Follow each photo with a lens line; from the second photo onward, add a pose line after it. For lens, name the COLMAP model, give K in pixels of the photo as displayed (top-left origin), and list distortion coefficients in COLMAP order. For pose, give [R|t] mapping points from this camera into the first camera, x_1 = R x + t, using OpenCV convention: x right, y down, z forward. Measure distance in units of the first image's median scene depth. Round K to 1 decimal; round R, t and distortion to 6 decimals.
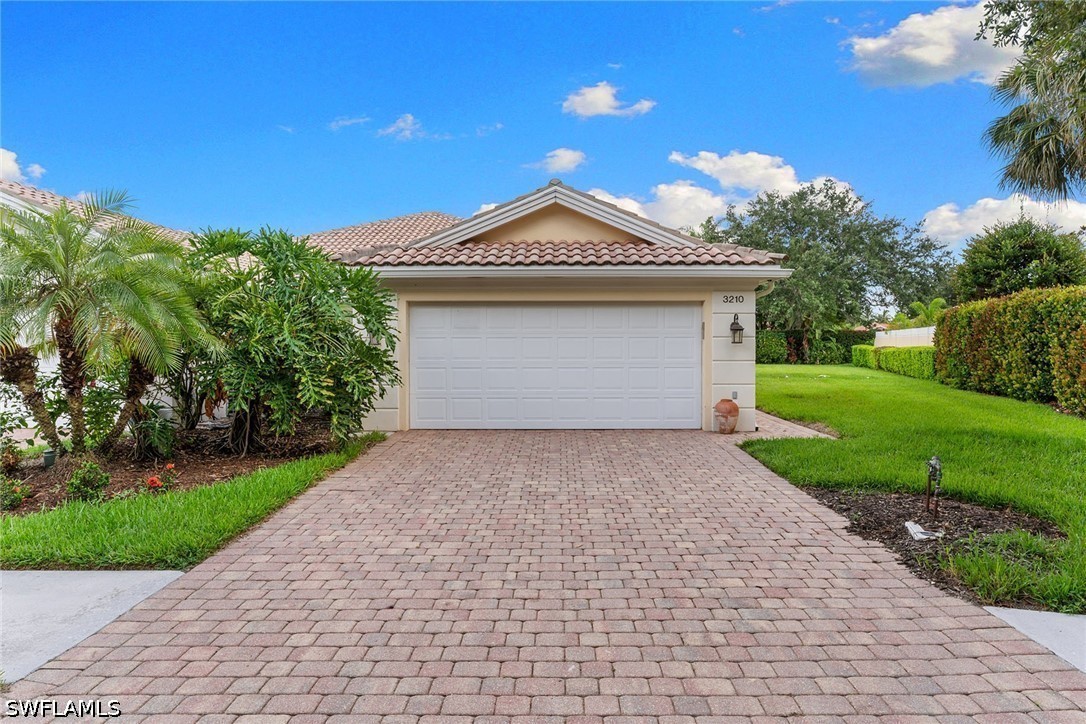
lens RADIAL K [[683.1, 0, 542.7], [0, 683.1, 354.7], [0, 0, 1]] dist [-0.026342, 0.000770]
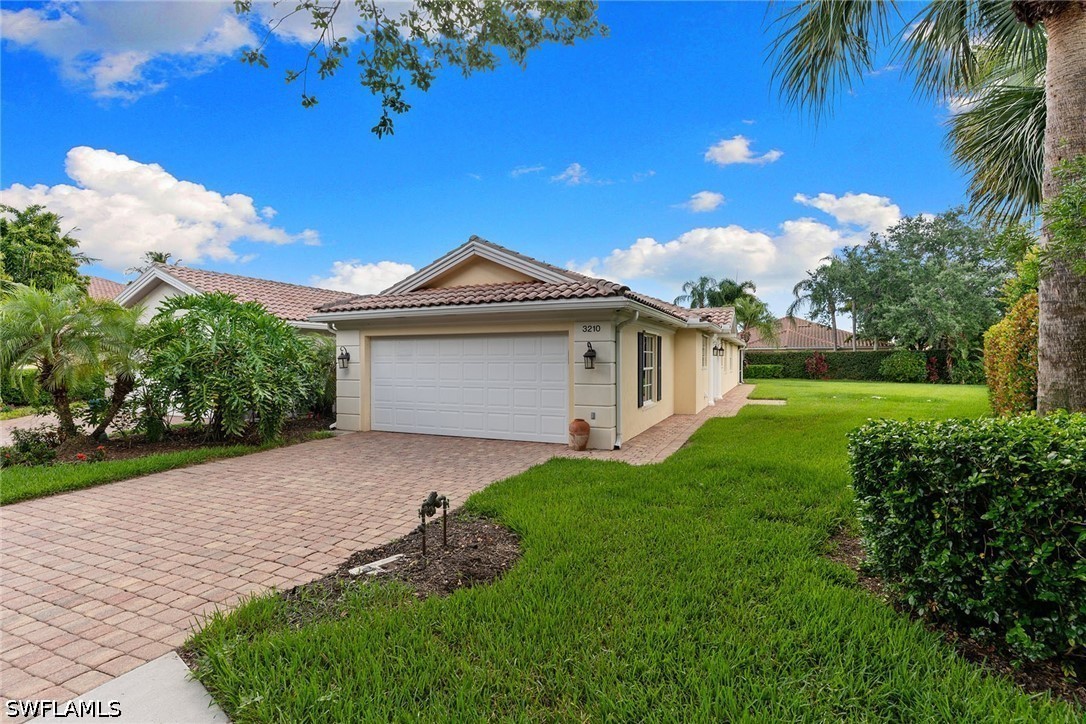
lens RADIAL K [[521.8, 0, 542.8], [0, 521.8, 365.4], [0, 0, 1]] dist [-0.001270, 0.003994]
pose [[0.914422, 0.003109, -0.404750, 0.517839], [-0.006210, 0.999961, -0.006347, -0.015291], [0.404714, 0.008317, 0.914406, 0.184330]]
